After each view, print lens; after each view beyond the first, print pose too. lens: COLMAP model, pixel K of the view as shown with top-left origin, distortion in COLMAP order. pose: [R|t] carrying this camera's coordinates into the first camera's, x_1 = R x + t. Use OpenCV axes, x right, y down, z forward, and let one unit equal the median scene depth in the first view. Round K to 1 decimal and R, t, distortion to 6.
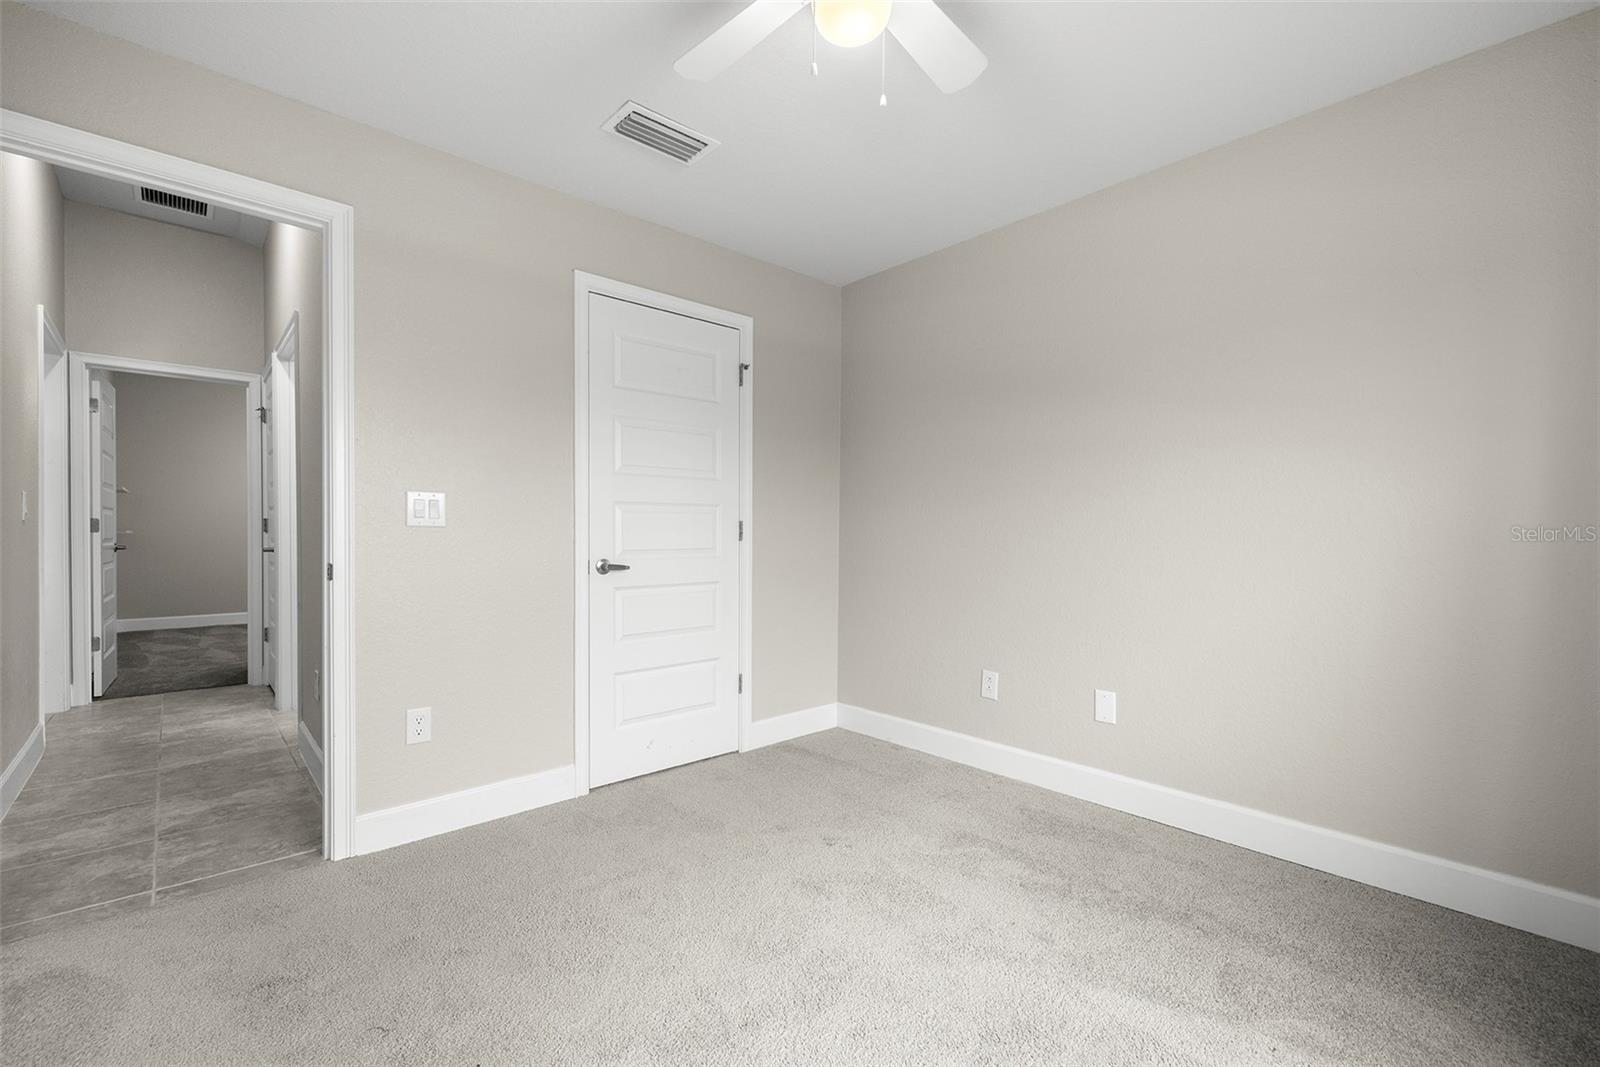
lens RADIAL K [[678.1, 0, 806.6], [0, 678.1, 542.7], [0, 0, 1]] dist [-0.002312, 0.000596]
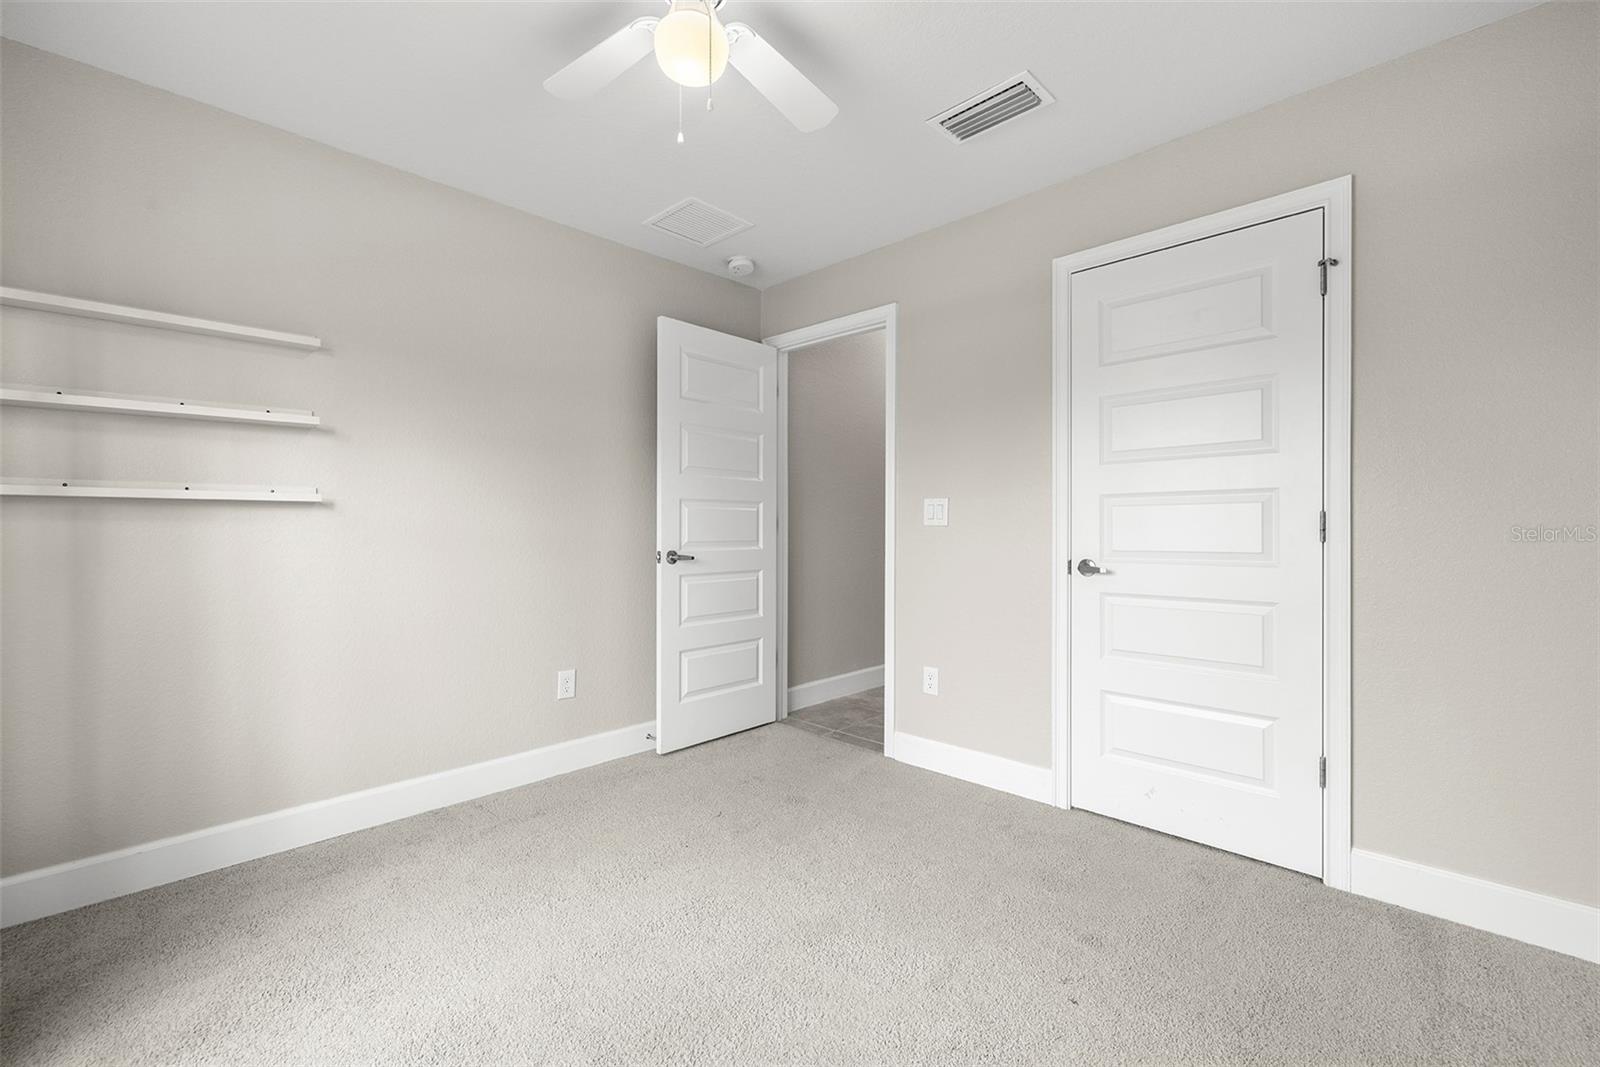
lens RADIAL K [[678.1, 0, 799.6], [0, 678.1, 533.9], [0, 0, 1]] dist [-0.002312, 0.000596]
pose [[0.048256, -0.005141, -0.998822, 0.587183], [-0.020704, 0.999767, -0.006146, 0.004351], [0.998620, 0.020976, 0.048138, 0.572946]]
